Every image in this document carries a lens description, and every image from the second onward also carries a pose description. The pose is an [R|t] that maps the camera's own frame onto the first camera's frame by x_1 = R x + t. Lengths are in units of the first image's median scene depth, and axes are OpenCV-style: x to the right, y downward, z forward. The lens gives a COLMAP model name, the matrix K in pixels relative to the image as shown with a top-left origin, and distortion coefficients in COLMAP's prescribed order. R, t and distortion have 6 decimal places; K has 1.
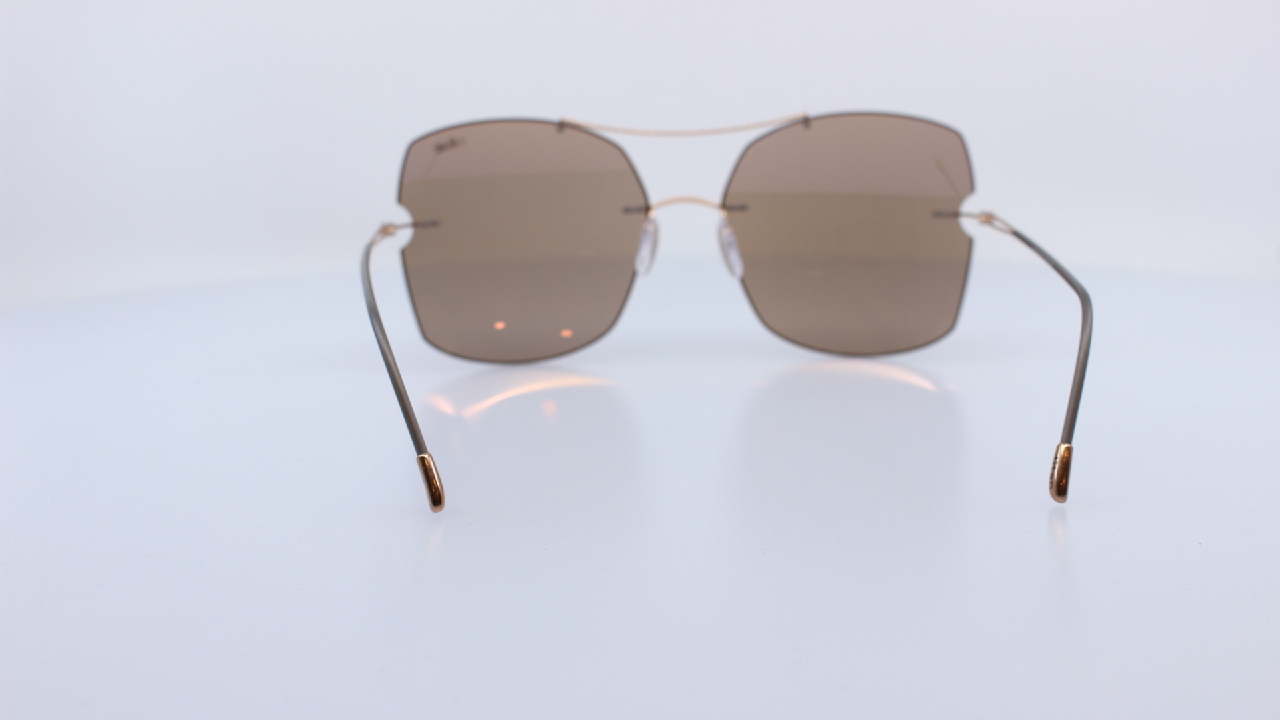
lens RADIAL K [[1628.6, 0, 640.0], [0, 1628.6, 360.0], [0, 0, 1]] dist [-0.126486, 0.021734]
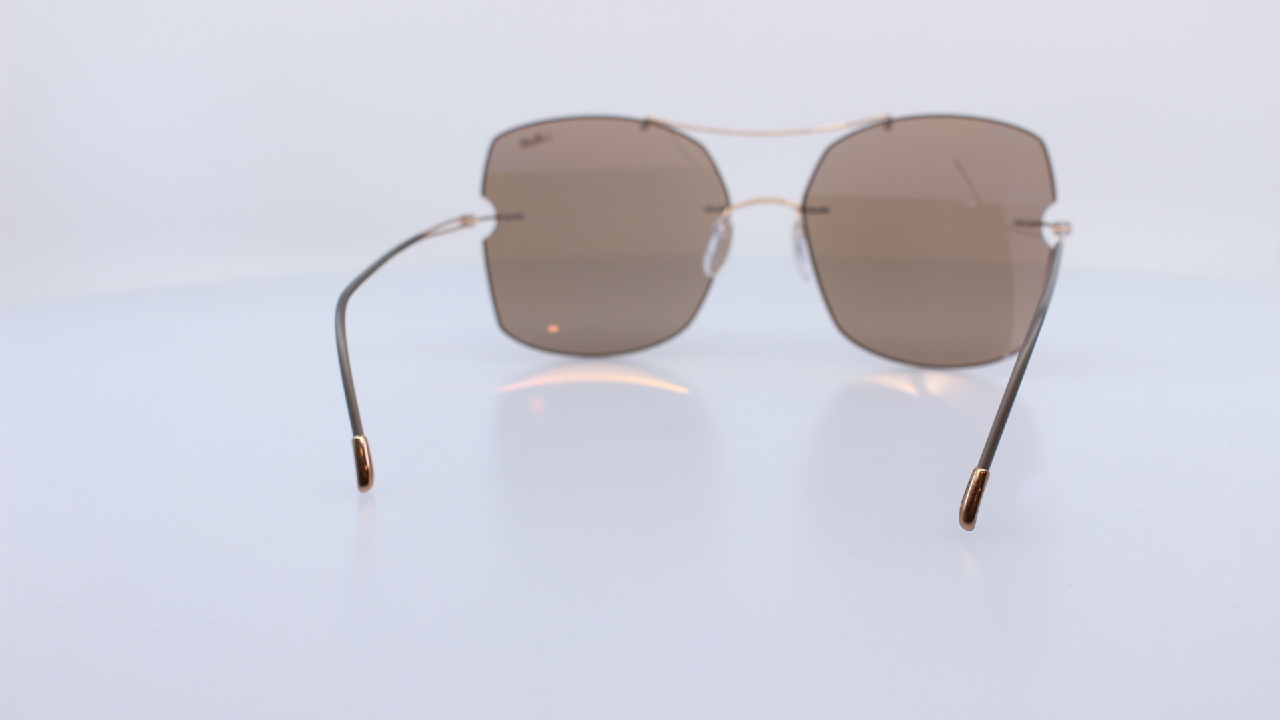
lens RADIAL K [[1628.6, 0, 640.0], [0, 1628.6, 360.0], [0, 0, 1]] dist [-0.126486, 0.021734]
pose [[0.965292, 0.052637, -0.255815, 0.215042], [-0.051517, 0.998611, 0.011084, -0.008556], [0.256043, 0.002480, 0.966662, 0.024107]]
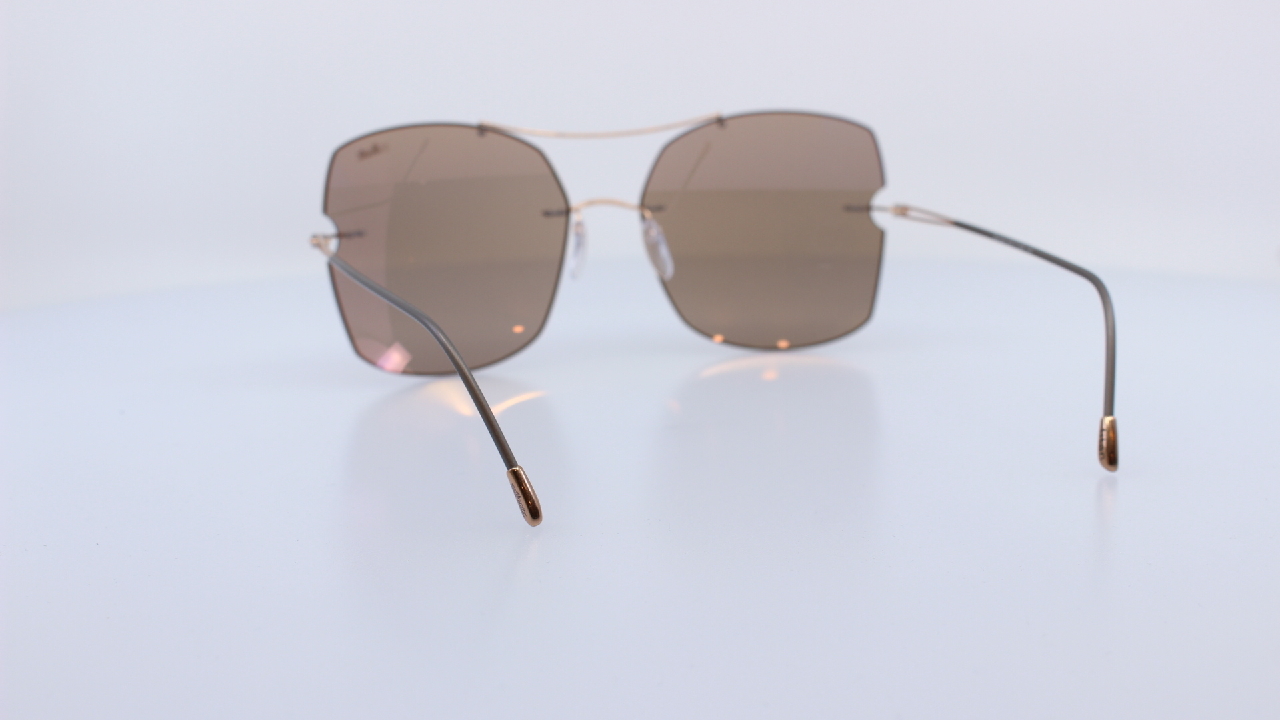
lens RADIAL K [[1628.6, 0, 640.0], [0, 1628.6, 360.0], [0, 0, 1]] dist [-0.126486, 0.021734]
pose [[0.966080, -0.051254, 0.253105, -0.211966], [0.052262, 0.998630, 0.002745, -0.003277], [-0.252899, 0.010576, 0.967435, 0.031781]]
